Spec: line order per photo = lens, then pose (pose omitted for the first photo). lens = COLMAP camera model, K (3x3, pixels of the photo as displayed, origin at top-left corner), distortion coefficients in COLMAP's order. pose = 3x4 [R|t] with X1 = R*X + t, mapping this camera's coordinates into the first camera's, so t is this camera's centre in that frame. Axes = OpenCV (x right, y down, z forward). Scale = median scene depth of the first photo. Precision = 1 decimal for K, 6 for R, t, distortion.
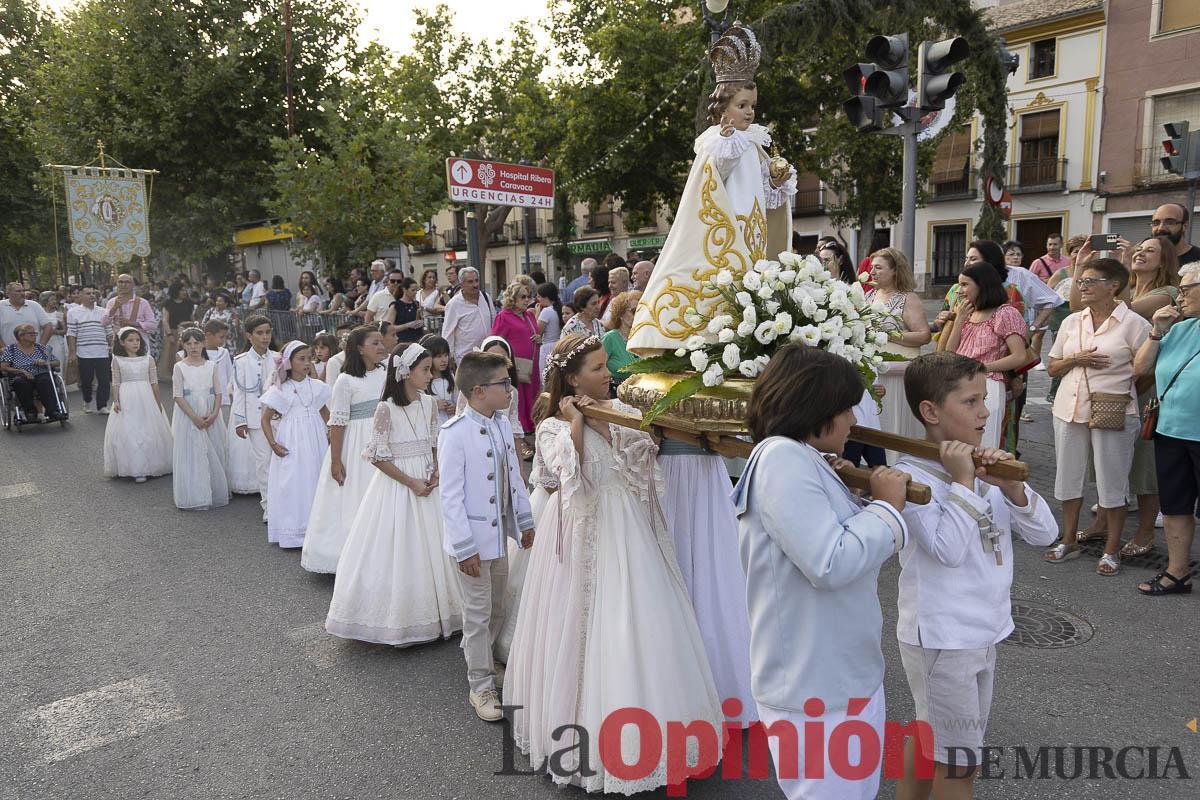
lens RADIAL K [[825.8, 0, 621.7], [0, 825.8, 403.9], [0, 0, 1]] dist [0.002269, 0.001060]
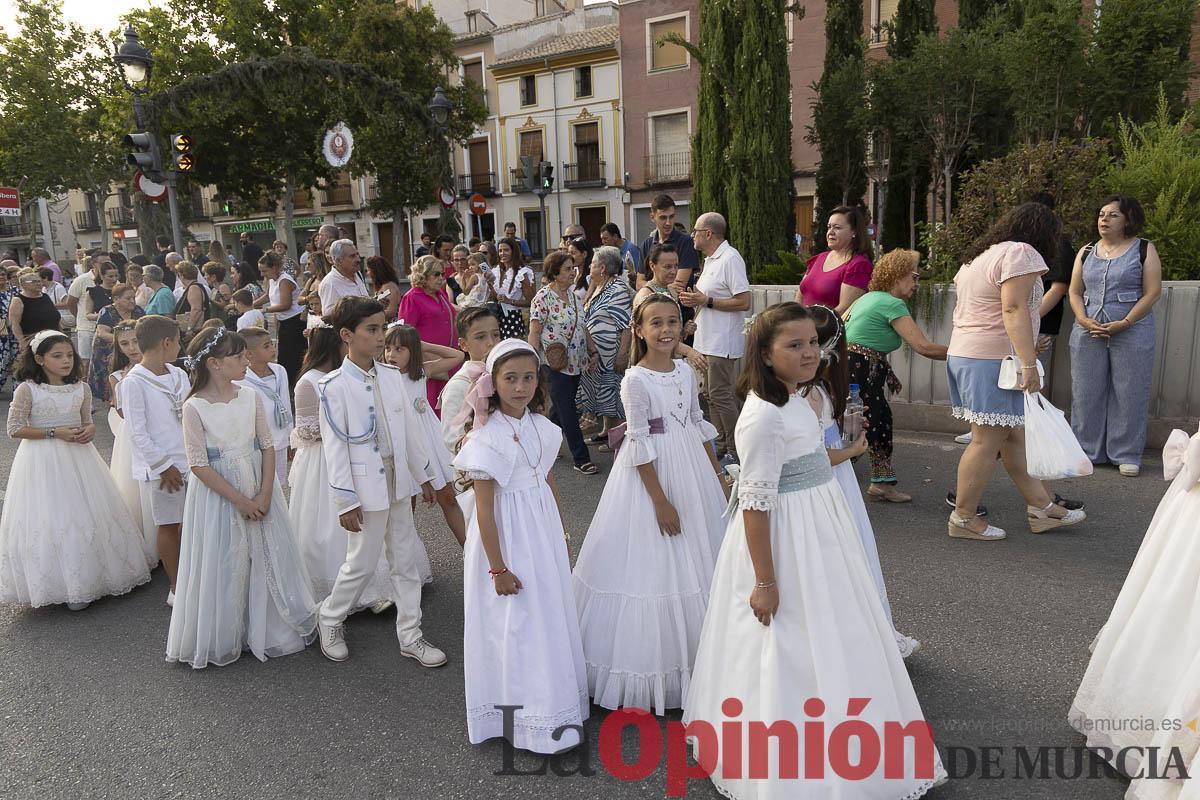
lens RADIAL K [[799.5, 0, 600.0], [0, 799.5, 400.0], [0, 0, 1]] dist [0.004744, 0.002062]
pose [[0.957536, -0.062567, 0.281444, 0.124325], [0.053203, 0.997750, 0.040800, 0.019332], [-0.283363, -0.024094, 0.958710, -0.163198]]
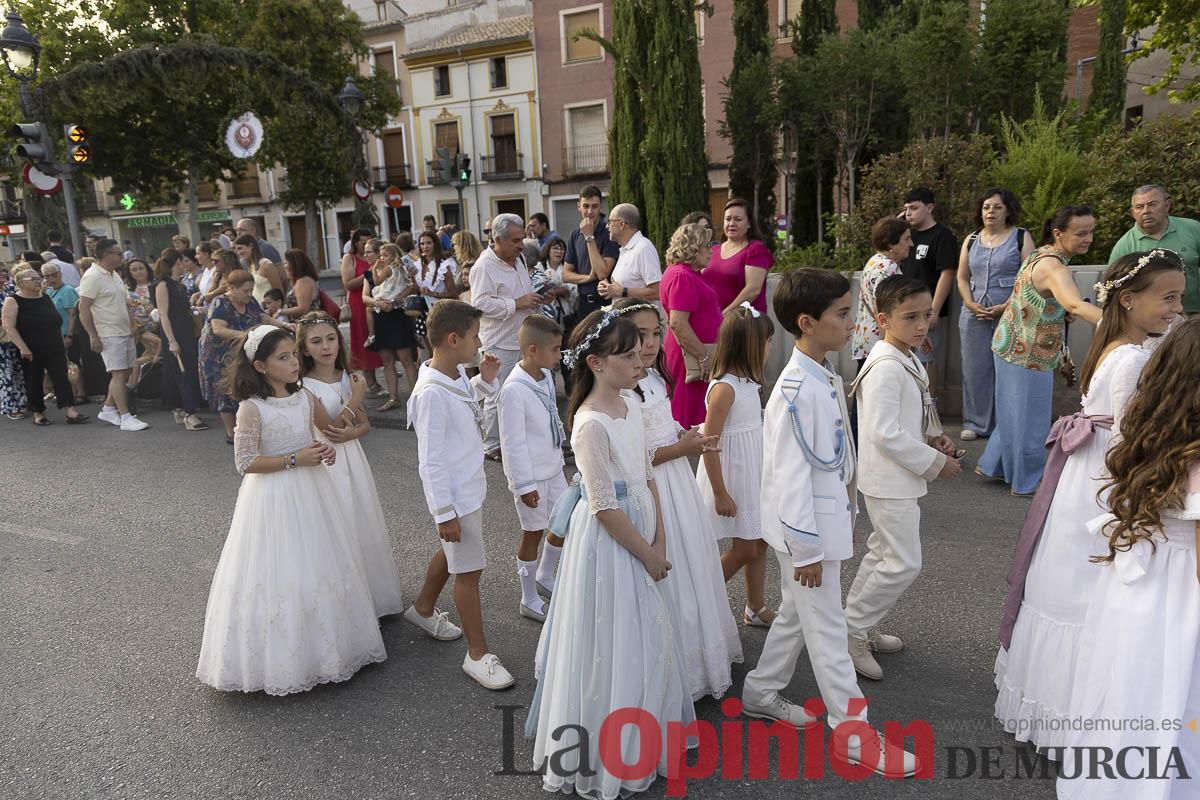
lens RADIAL K [[799.5, 0, 600.0], [0, 799.5, 400.0], [0, 0, 1]] dist [0.004744, 0.002062]
pose [[0.924415, -0.091066, 0.370356, 0.122715], [0.075456, 0.995550, 0.056453, 0.019901], [-0.373849, -0.024241, 0.927173, -0.166959]]
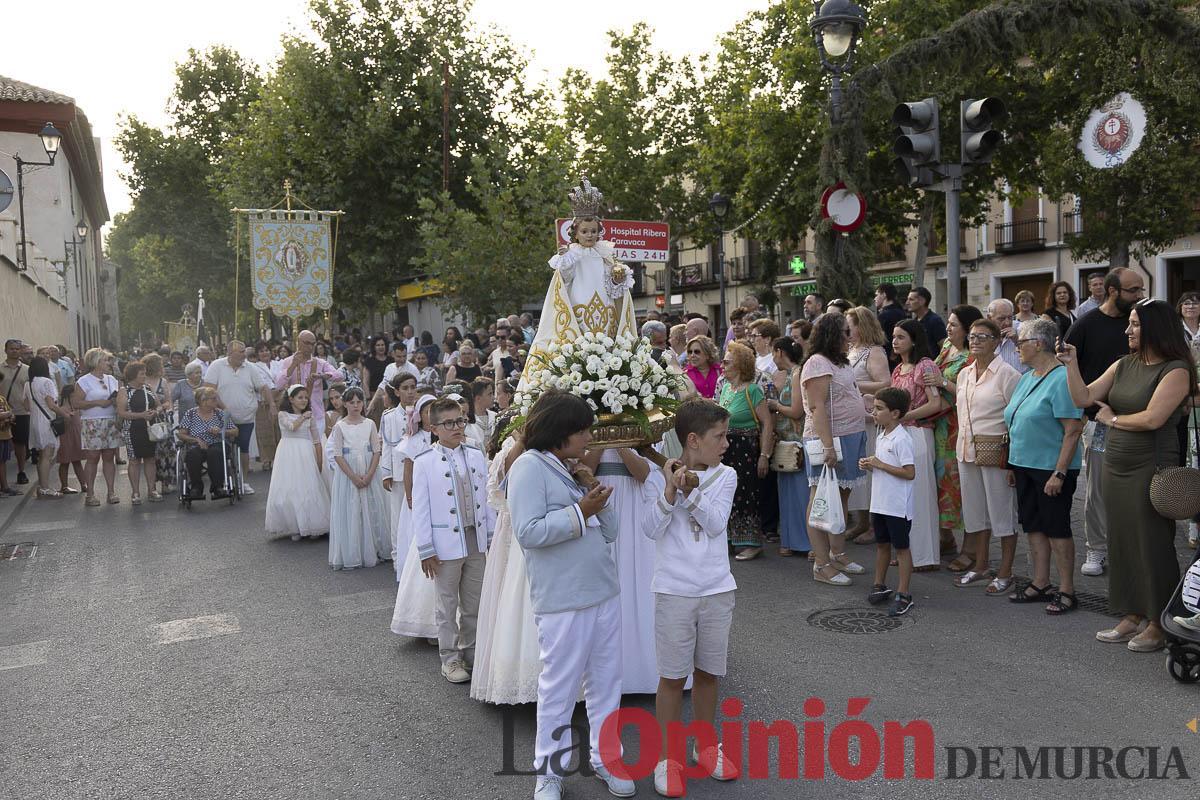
lens RADIAL K [[1026.3, 0, 610.5], [0, 1026.3, 398.5], [0, 0, 1]] dist [0.004756, 0.006898]
pose [[0.967238, 0.004062, -0.253838, 0.032112], [-0.024306, 0.996761, -0.076665, 0.004055], [0.252704, 0.080323, 0.964204, -0.036358]]
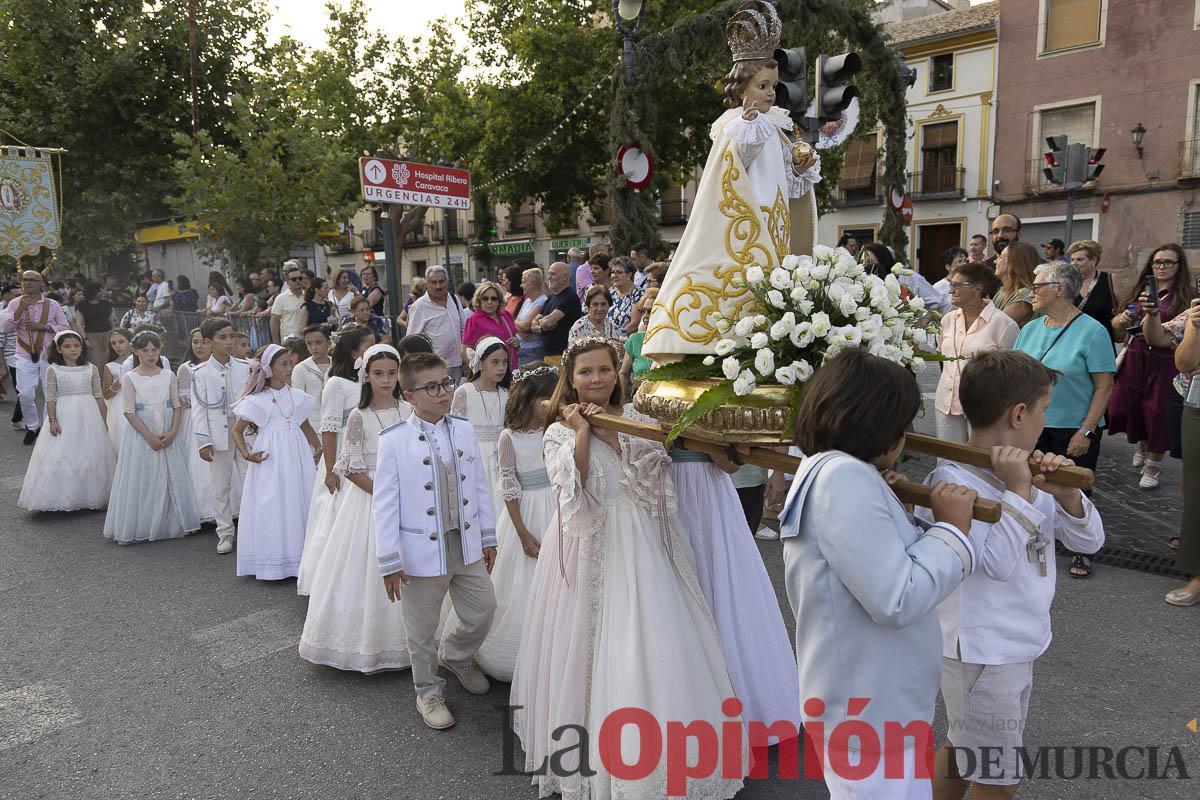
lens RADIAL K [[799.5, 0, 600.0], [0, 799.5, 400.0], [0, 0, 1]] dist [0.004744, 0.002062]
pose [[0.995367, -0.011082, 0.095508, -0.025360], [0.011348, 0.999933, -0.002234, -0.002808], [-0.095477, 0.003308, 0.995426, 0.026516]]
